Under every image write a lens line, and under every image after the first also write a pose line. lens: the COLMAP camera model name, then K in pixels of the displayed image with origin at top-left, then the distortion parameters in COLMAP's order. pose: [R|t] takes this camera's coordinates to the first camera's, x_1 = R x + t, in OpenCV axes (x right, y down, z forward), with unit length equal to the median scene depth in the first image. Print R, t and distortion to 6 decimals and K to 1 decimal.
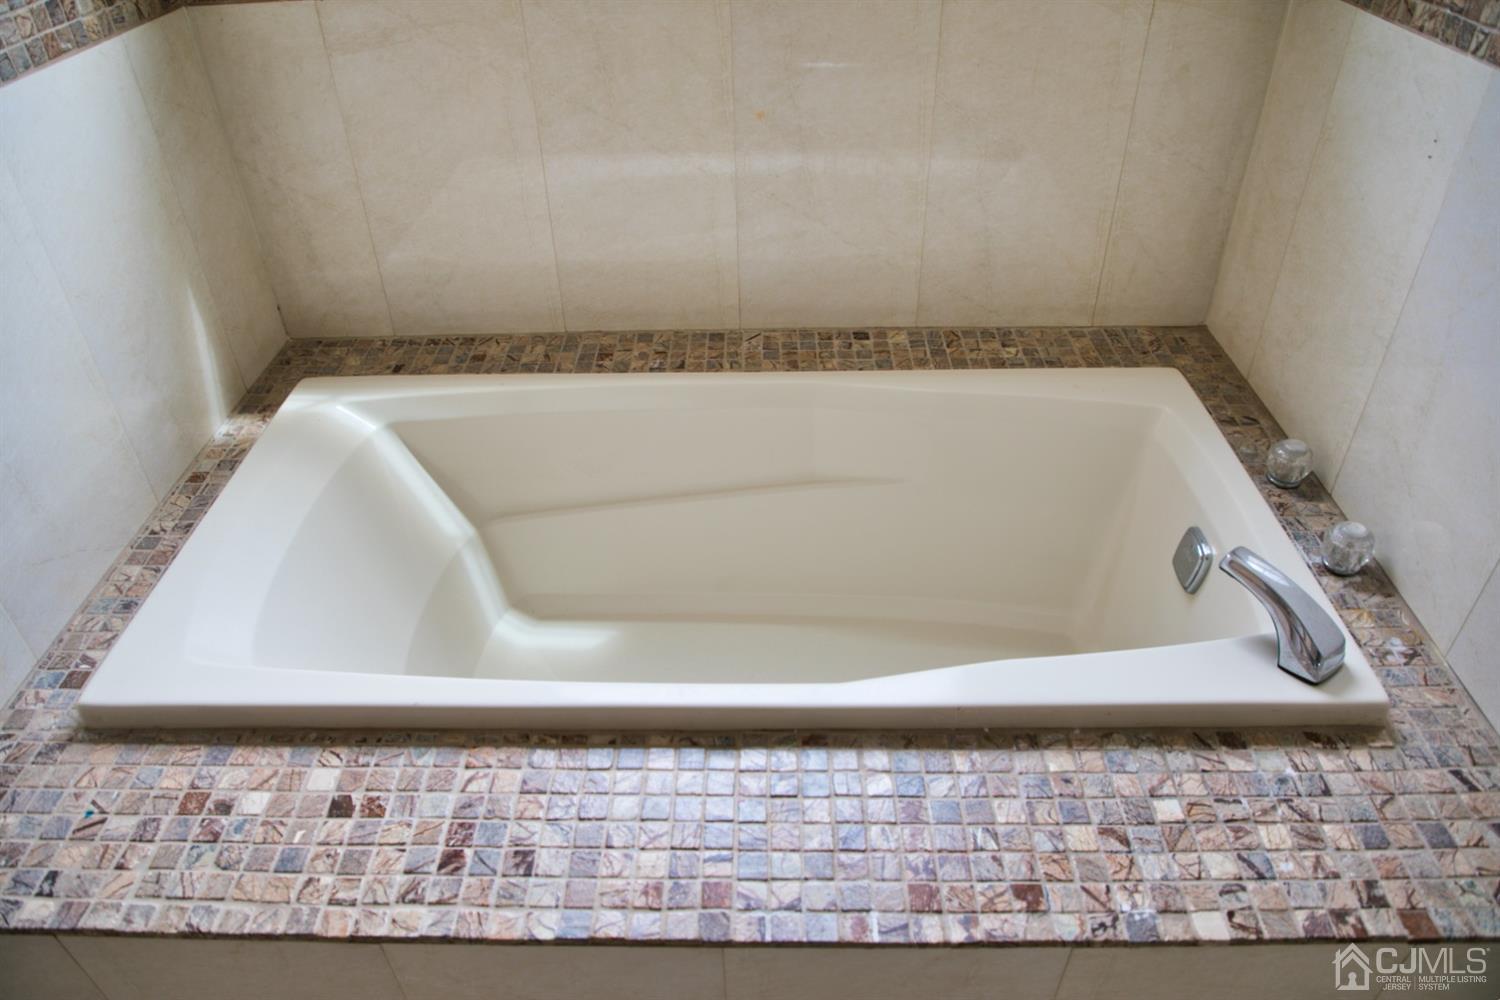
lens RADIAL K [[991.7, 0, 746.7], [0, 991.7, 478.0], [0, 0, 1]] dist [-0.074527, 0.031505]
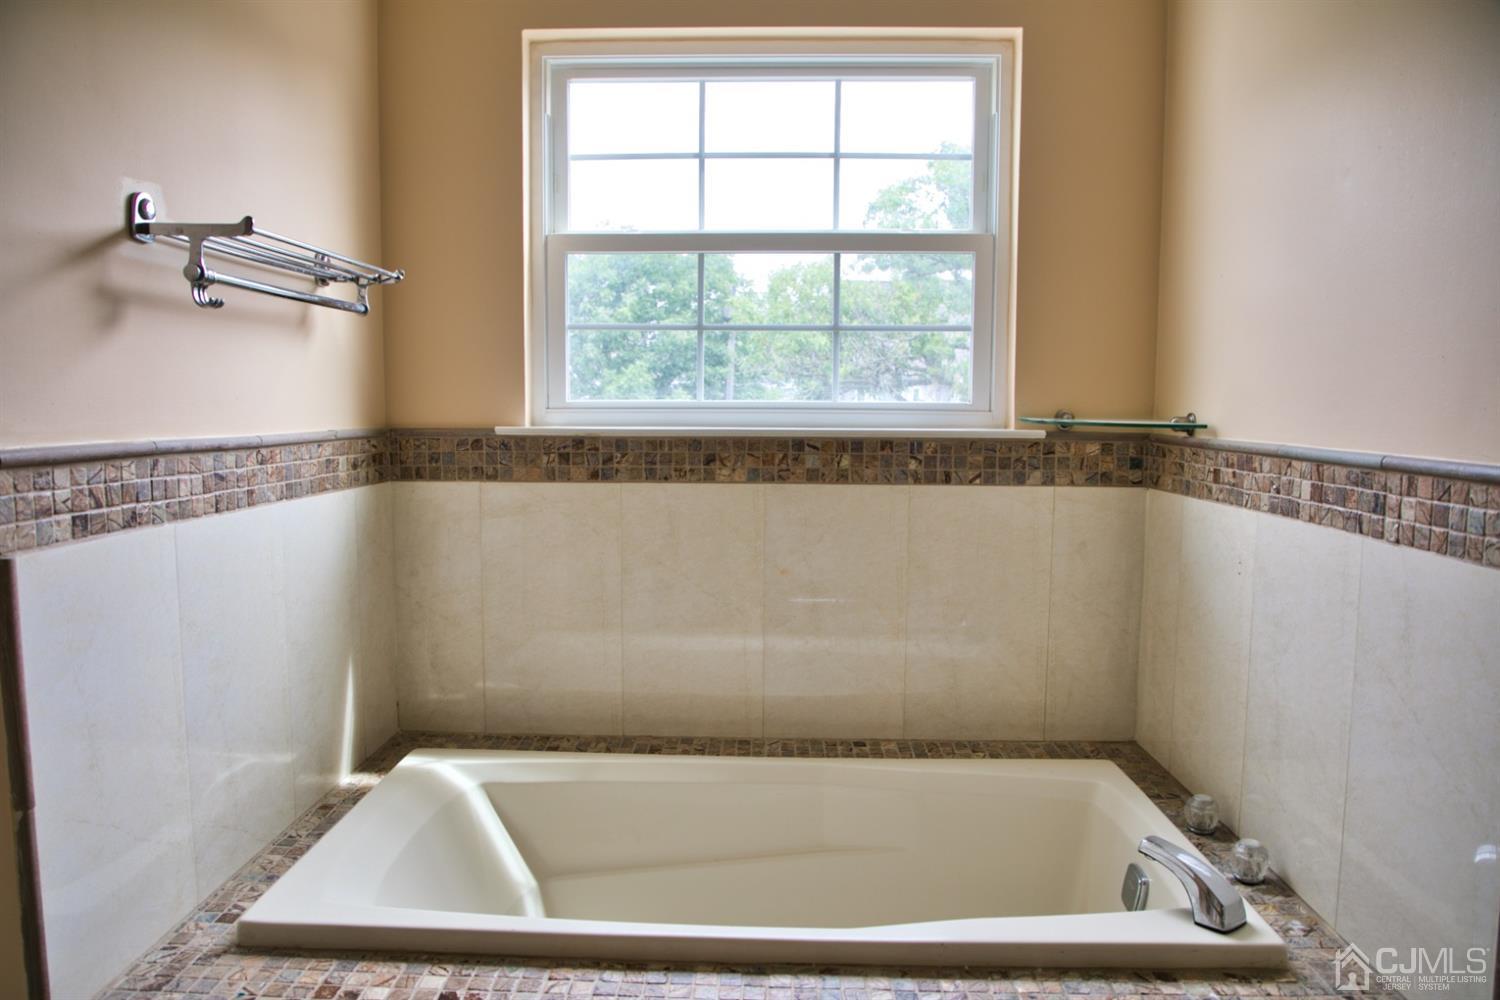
lens RADIAL K [[991.7, 0, 754.4], [0, 991.7, 506.6], [0, 0, 1]] dist [-0.074527, 0.031505]
pose [[0.999593, 0.028537, 0.000482, -0.040144], [-0.024169, 0.855327, -0.517524, 0.375710], [-0.015181, 0.517302, 0.855668, -0.333069]]
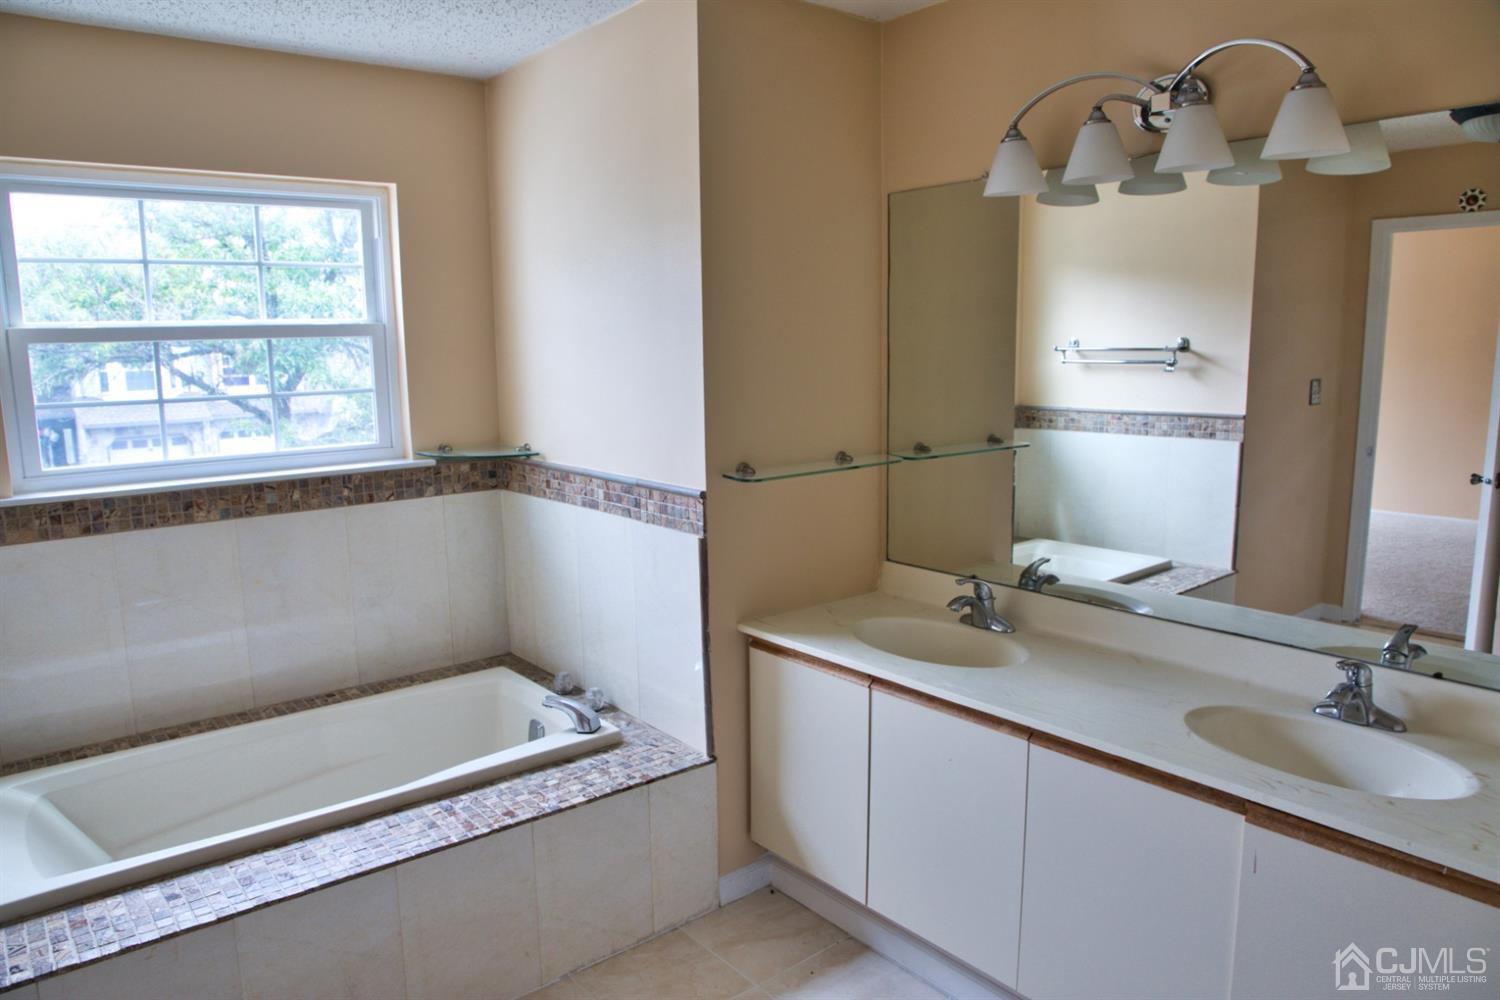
lens RADIAL K [[991.7, 0, 758.6], [0, 991.7, 492.3], [0, 0, 1]] dist [-0.074527, 0.031505]
pose [[0.751988, -0.085062, 0.653665, -0.622601], [0.393130, 0.853852, -0.341152, 0.657486], [-0.529115, 0.513518, 0.675527, -1.125959]]
